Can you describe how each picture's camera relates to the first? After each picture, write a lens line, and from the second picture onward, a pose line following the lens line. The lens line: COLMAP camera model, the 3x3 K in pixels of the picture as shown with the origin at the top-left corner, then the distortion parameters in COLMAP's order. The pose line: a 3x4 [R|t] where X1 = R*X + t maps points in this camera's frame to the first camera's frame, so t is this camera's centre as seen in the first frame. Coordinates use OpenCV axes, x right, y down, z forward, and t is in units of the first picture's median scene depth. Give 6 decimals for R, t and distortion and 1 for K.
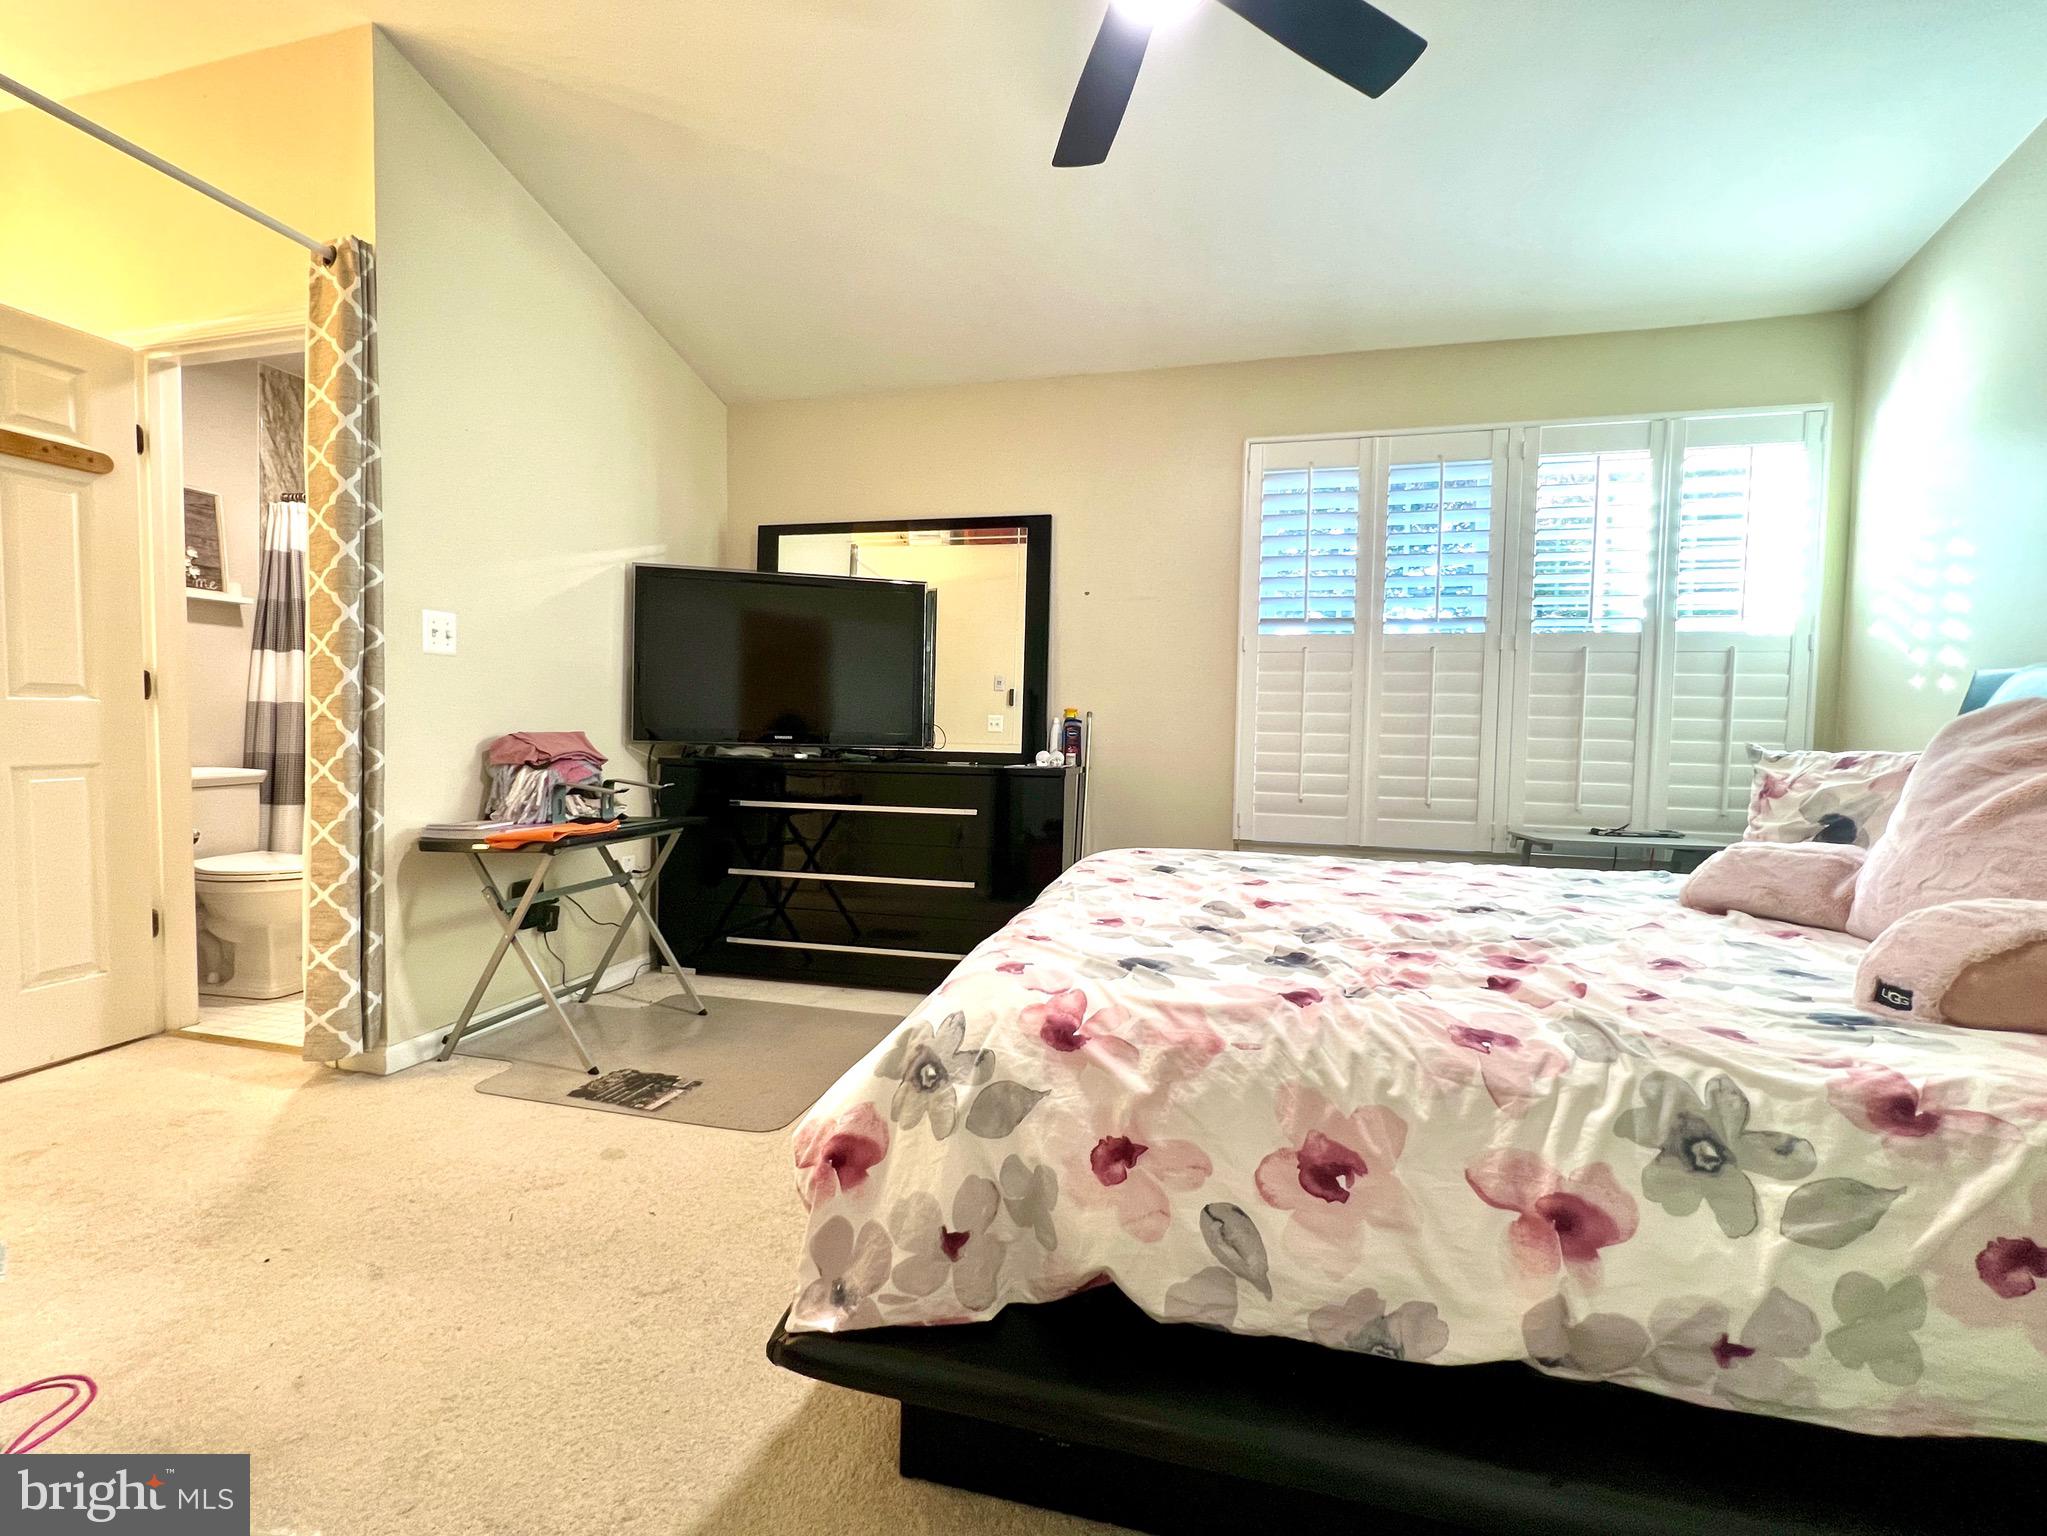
lens RADIAL K [[872.5, 0, 1020.3], [0, 872.5, 763.5], [0, 0, 1]] dist [-0.000069, 0.000064]
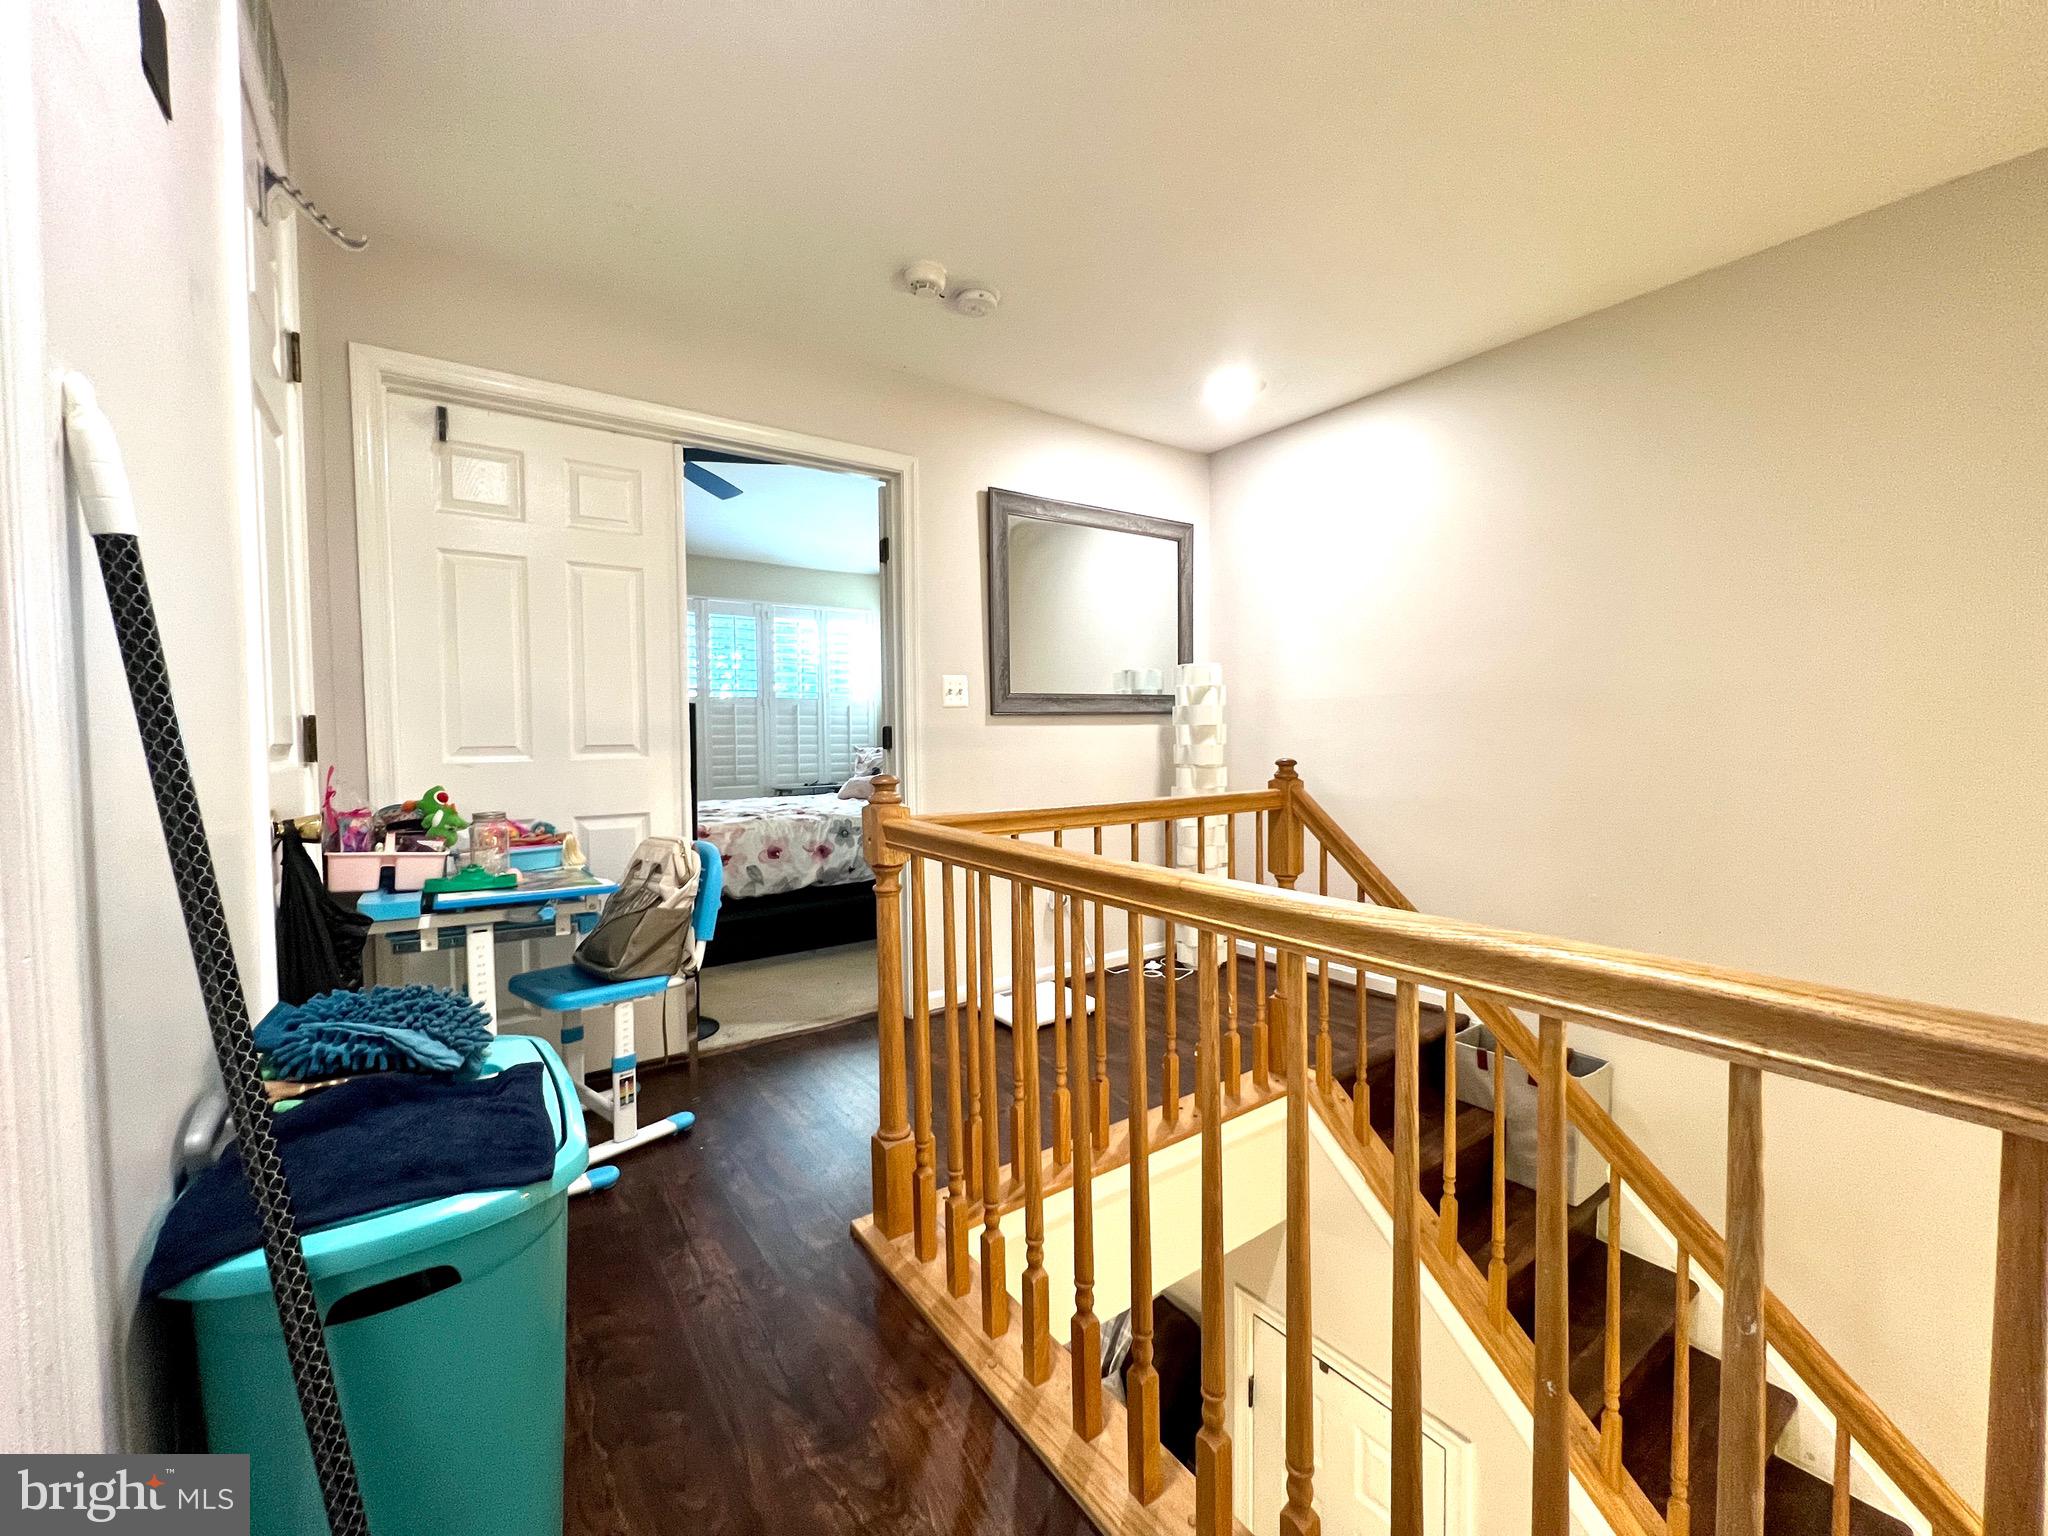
lens RADIAL K [[840.0, 0, 1023.7], [0, 840.0, 765.2], [0, 0, 1]] dist [-0.000111, -0.000595]
pose [[0.639136, -0.049688, 0.767487, -1.434458], [0.050342, 0.998474, 0.022720, 0.008117], [-0.767445, 0.024116, 0.640661, -1.849061]]
